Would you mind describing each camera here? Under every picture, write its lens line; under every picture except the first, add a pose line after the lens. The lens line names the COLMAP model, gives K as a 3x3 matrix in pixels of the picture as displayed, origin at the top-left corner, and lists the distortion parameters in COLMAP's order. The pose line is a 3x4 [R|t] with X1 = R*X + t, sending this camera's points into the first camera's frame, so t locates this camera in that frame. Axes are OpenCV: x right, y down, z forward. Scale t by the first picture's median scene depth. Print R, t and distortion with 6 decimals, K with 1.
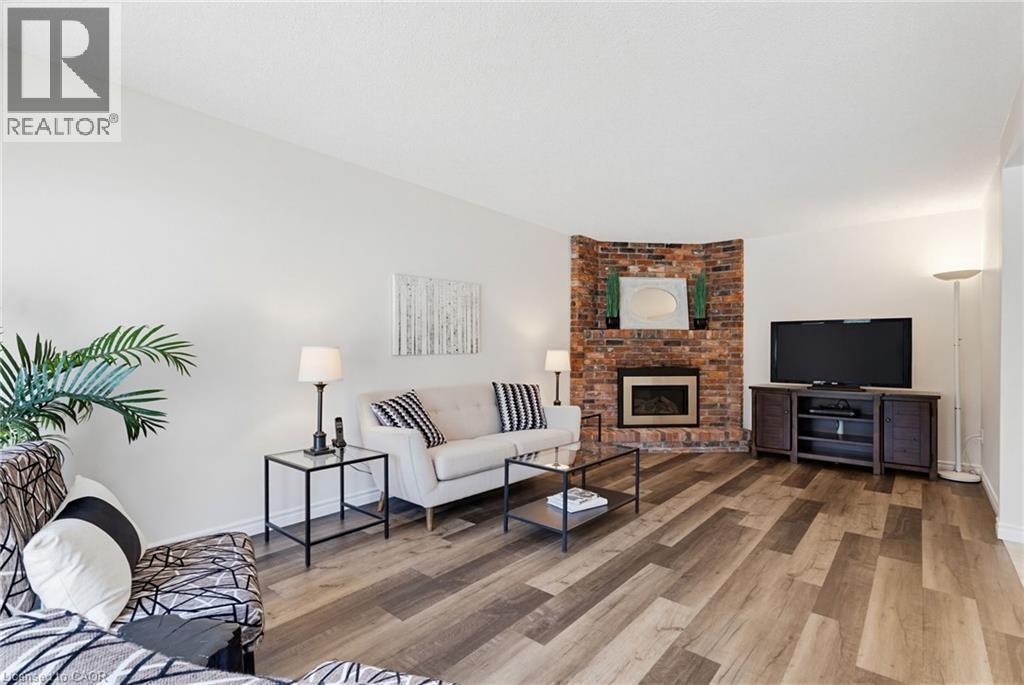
lens RADIAL K [[475.9, 0, 512.0], [0, 475.9, 342.5], [0, 0, 1]] dist [0.000191, -0.000164]
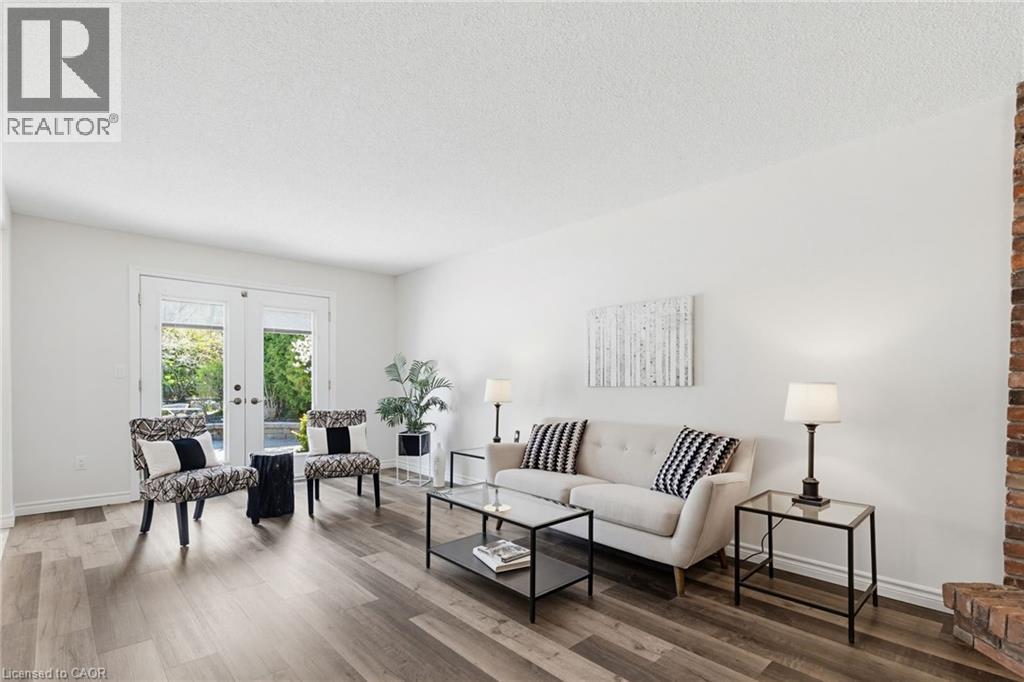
lens RADIAL K [[480.6, 0, 513.6], [0, 480.6, 385.2], [0, 0, 1]] dist [-0.001139, -0.000069]
pose [[-0.101889, 0.006907, -0.994772, 0.826879], [0.013580, 0.999892, 0.005551, 0.014924], [0.994703, -0.012943, -0.101972, 0.919656]]
